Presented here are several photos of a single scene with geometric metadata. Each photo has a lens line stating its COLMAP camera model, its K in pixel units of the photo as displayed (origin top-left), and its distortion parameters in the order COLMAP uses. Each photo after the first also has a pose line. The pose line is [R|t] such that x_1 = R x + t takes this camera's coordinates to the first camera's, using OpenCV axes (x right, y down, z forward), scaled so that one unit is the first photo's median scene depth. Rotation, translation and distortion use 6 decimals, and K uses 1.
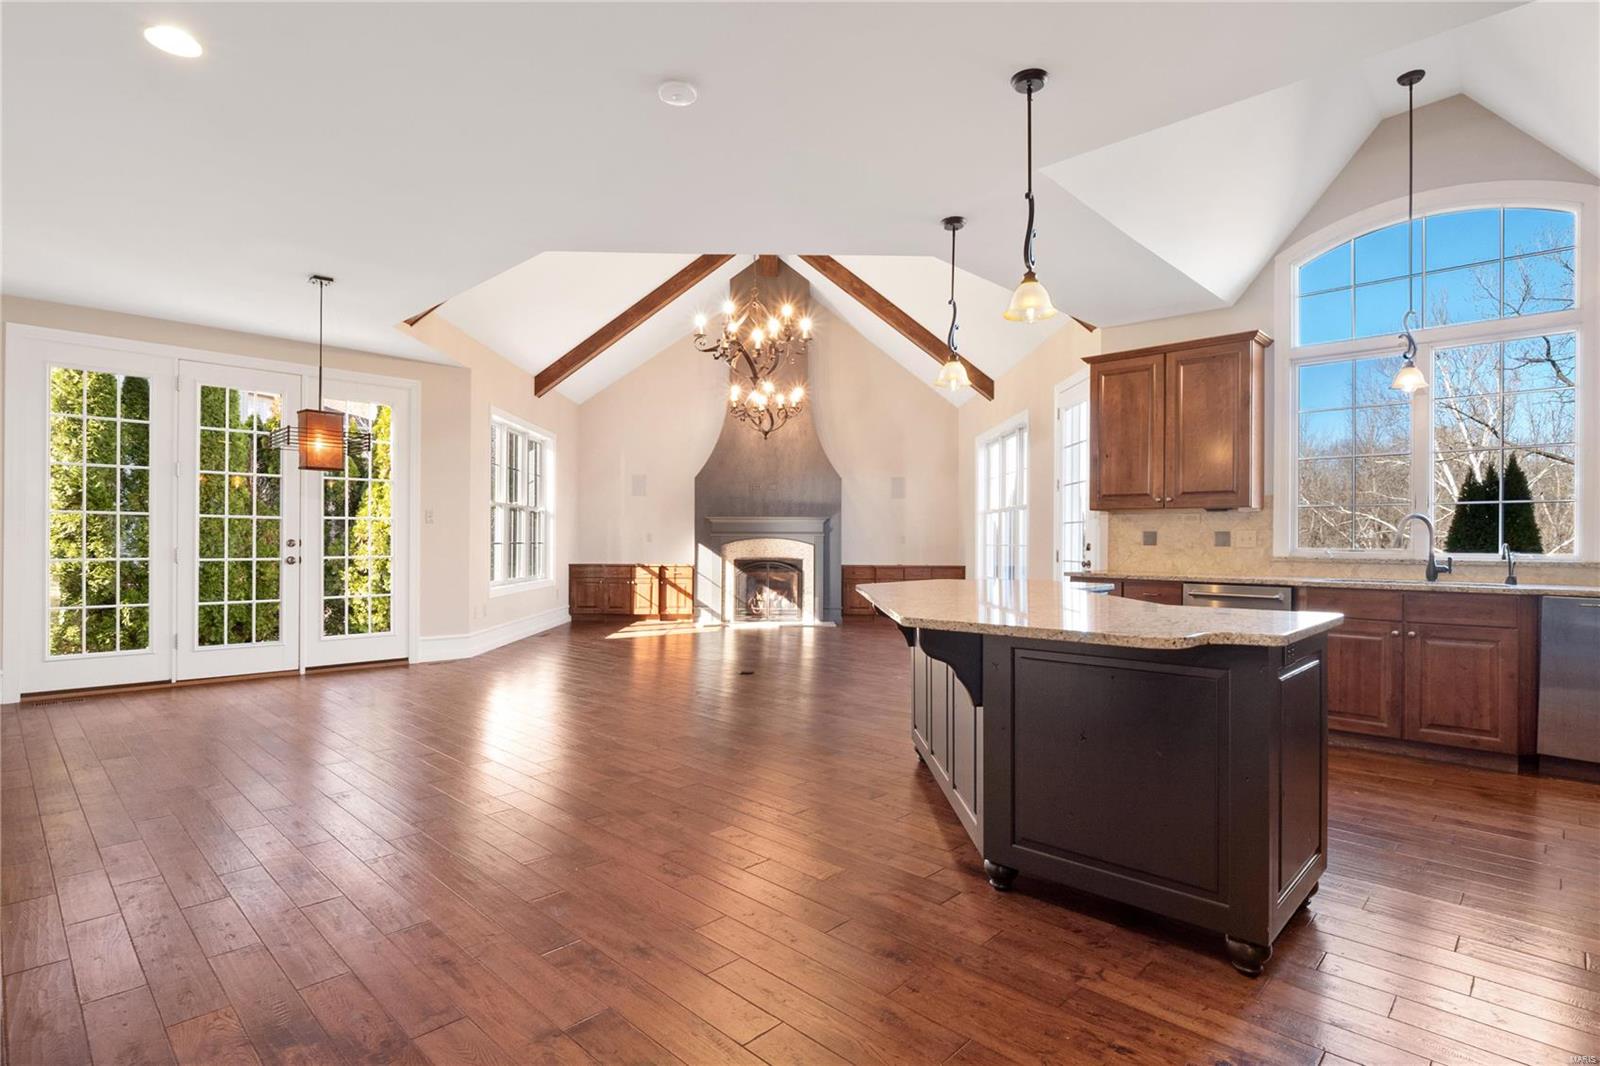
lens RADIAL K [[785.8, 0, 823.0], [0, 785.8, 536.1], [0, 0, 1]] dist [0.000632, -0.000179]
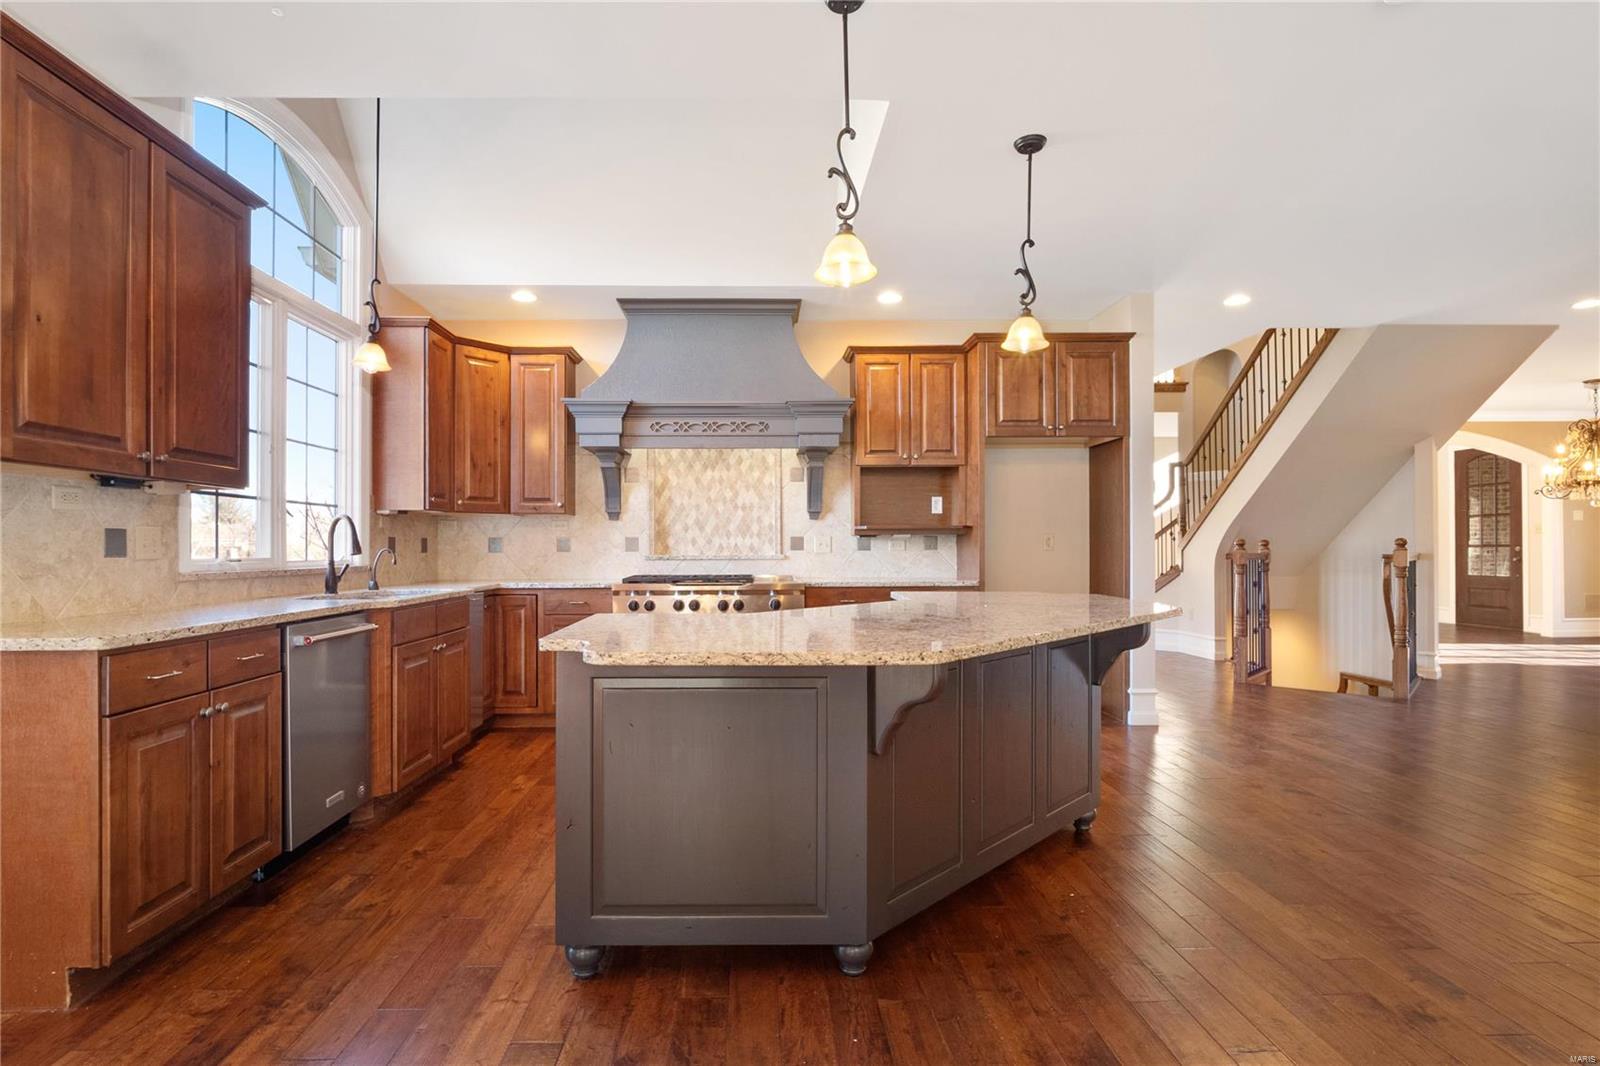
lens RADIAL K [[823.8, 0, 762.3], [0, 823.8, 540.6], [0, 0, 1]] dist [-0.007910, -0.000803]
pose [[-0.694154, 0.005618, 0.719805, -0.159678], [-0.001133, 0.999960, -0.008898, 0.006580], [-0.719826, -0.006992, -0.694120, 1.063158]]
